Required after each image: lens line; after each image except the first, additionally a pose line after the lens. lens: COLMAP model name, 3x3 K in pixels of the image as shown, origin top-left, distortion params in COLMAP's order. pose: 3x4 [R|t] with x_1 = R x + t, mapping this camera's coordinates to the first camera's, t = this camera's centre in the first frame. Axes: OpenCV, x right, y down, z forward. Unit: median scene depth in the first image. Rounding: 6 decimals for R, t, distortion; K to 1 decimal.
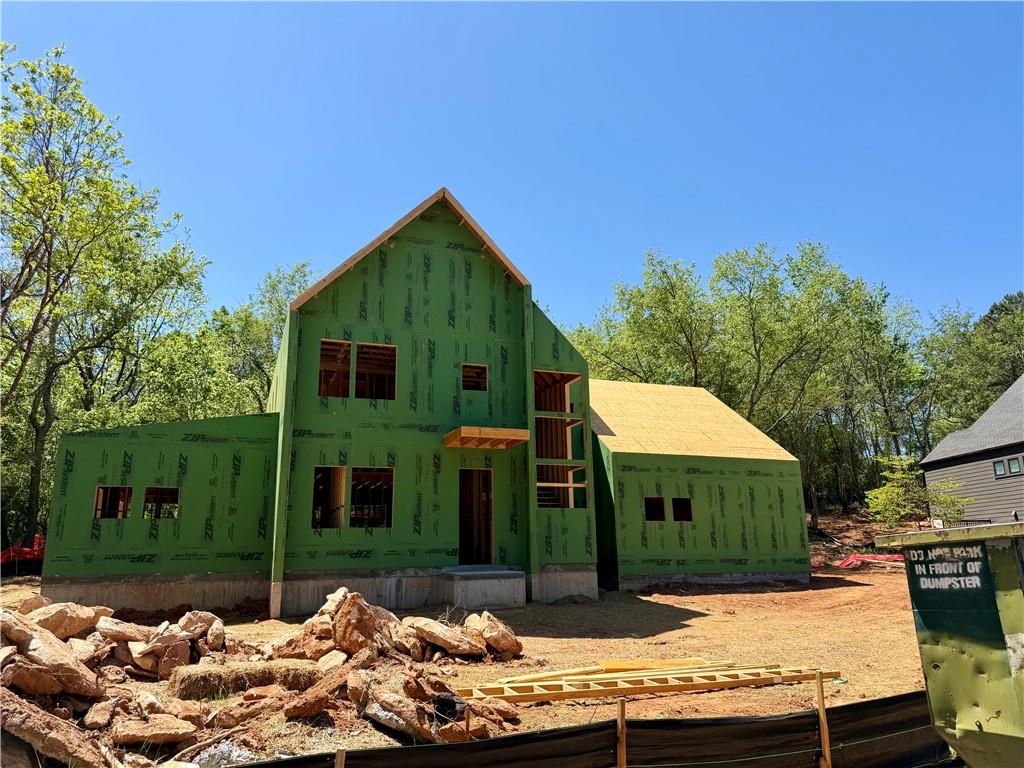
lens RADIAL K [[712.3, 0, 512.0], [0, 712.3, 384.0], [0, 0, 1]] dist [0.122256, -0.188334]
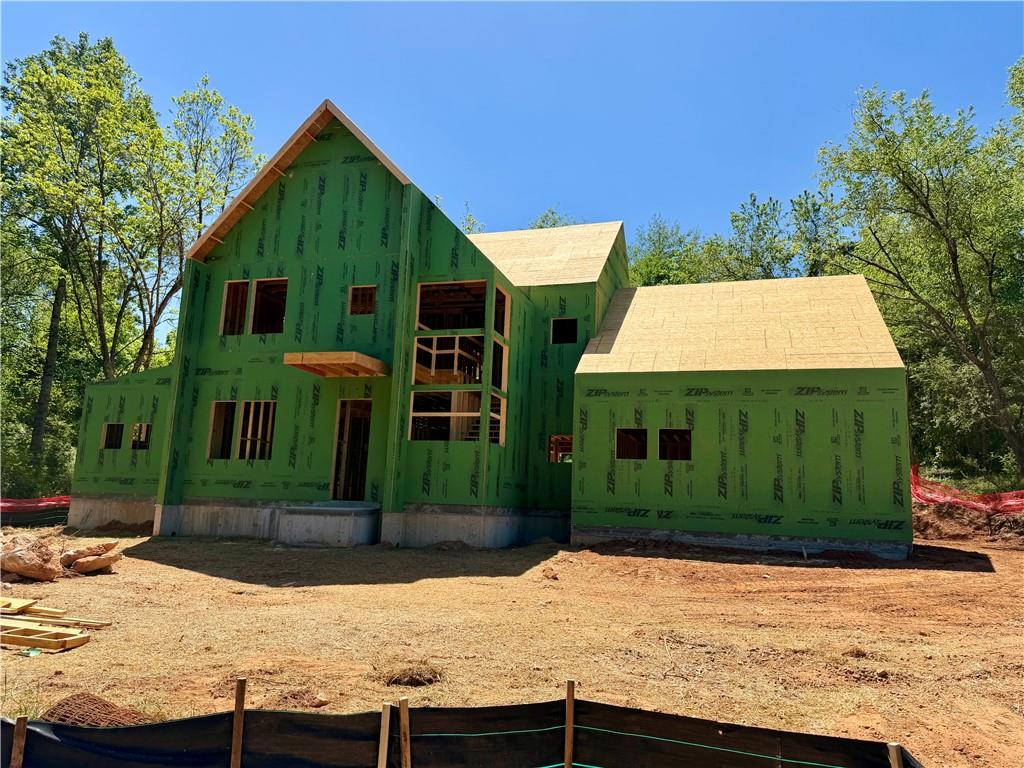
lens RADIAL K [[712.3, 0, 512.0], [0, 712.3, 384.0], [0, 0, 1]] dist [0.122256, -0.188334]
pose [[0.788047, -0.055400, -0.613118, 0.670716], [0.096501, 0.994747, 0.034150, 0.086539], [0.608005, -0.086078, 0.789253, 0.390432]]
